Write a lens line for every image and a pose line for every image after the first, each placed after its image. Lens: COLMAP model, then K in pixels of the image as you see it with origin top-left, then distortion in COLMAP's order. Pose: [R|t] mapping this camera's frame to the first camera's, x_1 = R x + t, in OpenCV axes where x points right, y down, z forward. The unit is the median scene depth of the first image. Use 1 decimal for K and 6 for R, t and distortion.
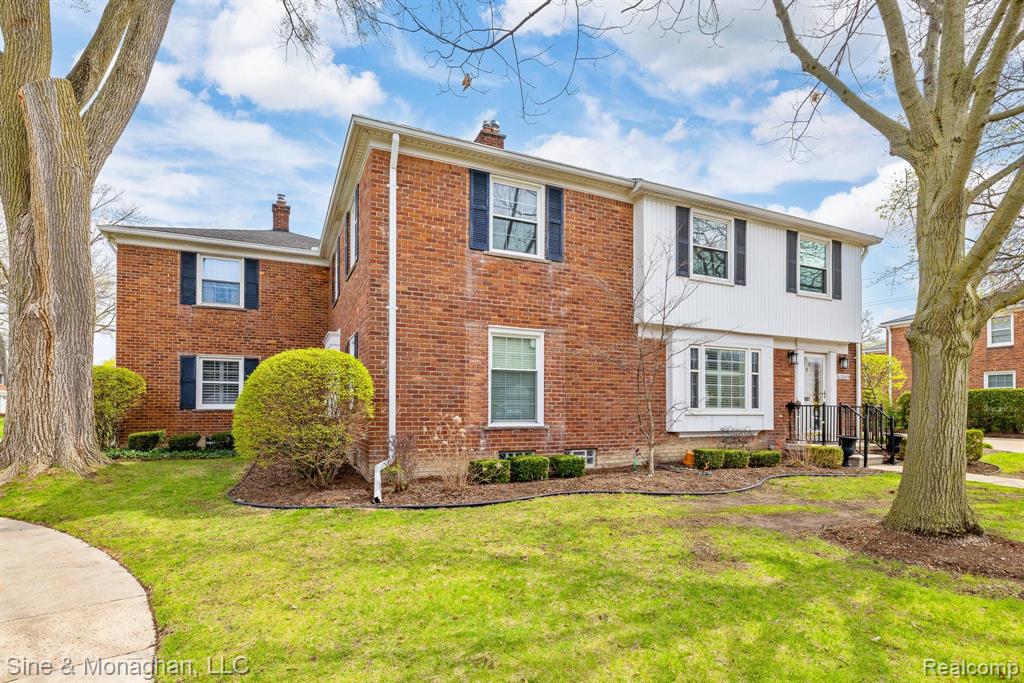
lens RADIAL K [[493.7, 0, 512.0], [0, 493.7, 341.5], [0, 0, 1]] dist [-0.001824, 0.000633]
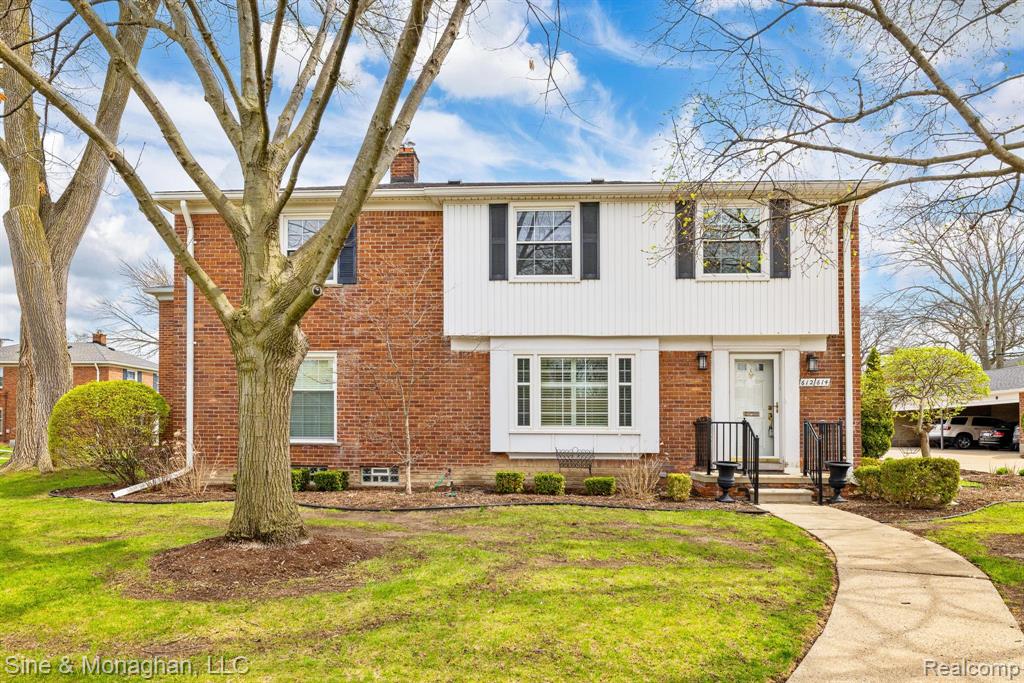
lens RADIAL K [[604.5, 0, 512.0], [0, 604.5, 341.5], [0, 0, 1]] dist [-0.004047, -0.000383]
pose [[0.896081, -0.065511, -0.439029, 0.835606], [0.059275, 0.997851, -0.027913, 0.012314], [0.439914, -0.001012, 0.898039, 0.012064]]
